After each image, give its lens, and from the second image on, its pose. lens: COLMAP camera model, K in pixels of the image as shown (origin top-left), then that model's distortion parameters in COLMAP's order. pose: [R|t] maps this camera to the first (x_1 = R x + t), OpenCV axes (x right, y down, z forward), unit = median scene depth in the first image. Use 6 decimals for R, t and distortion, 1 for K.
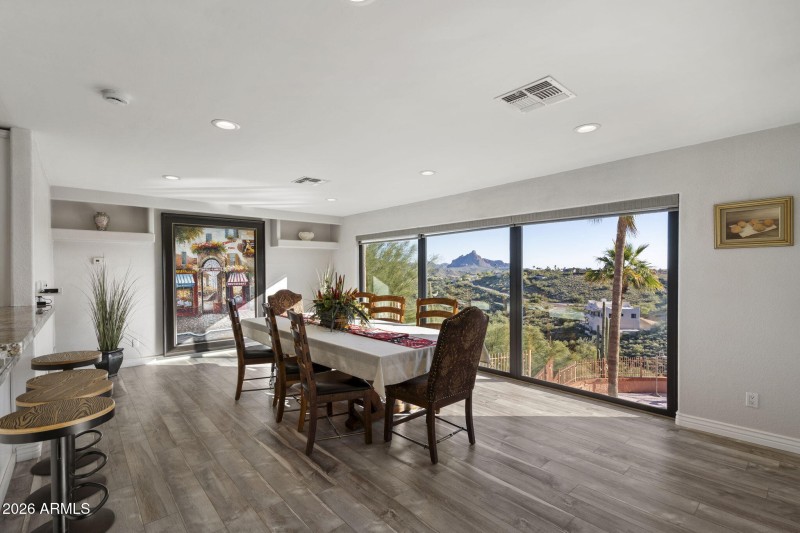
lens RADIAL K [[370.4, 0, 398.9], [0, 370.4, 269.3], [0, 0, 1]] dist [-0.001616, 0.000292]
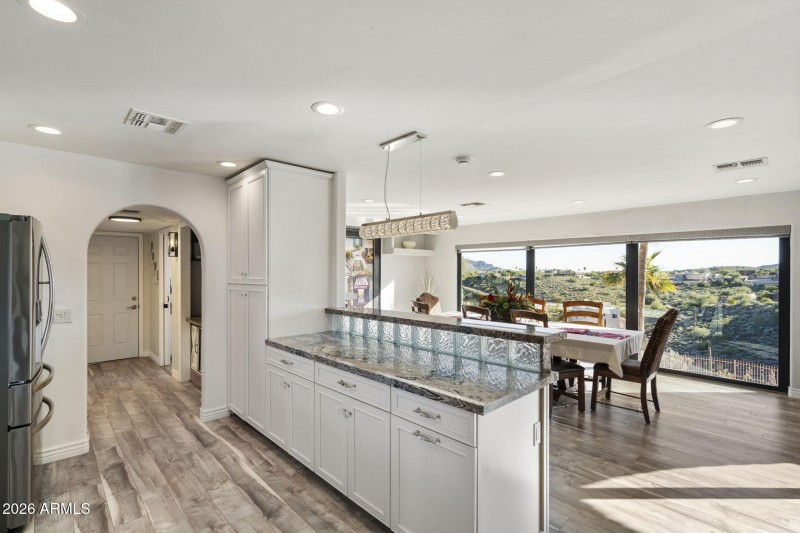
lens RADIAL K [[370.4, 0, 398.9], [0, 370.4, 269.3], [0, 0, 1]] dist [-0.001616, 0.000292]
pose [[0.998700, 0.008400, 0.050278, -0.368083], [-0.008463, 0.999964, 0.001036, -0.016573], [-0.050267, -0.001460, 0.998735, -0.134505]]
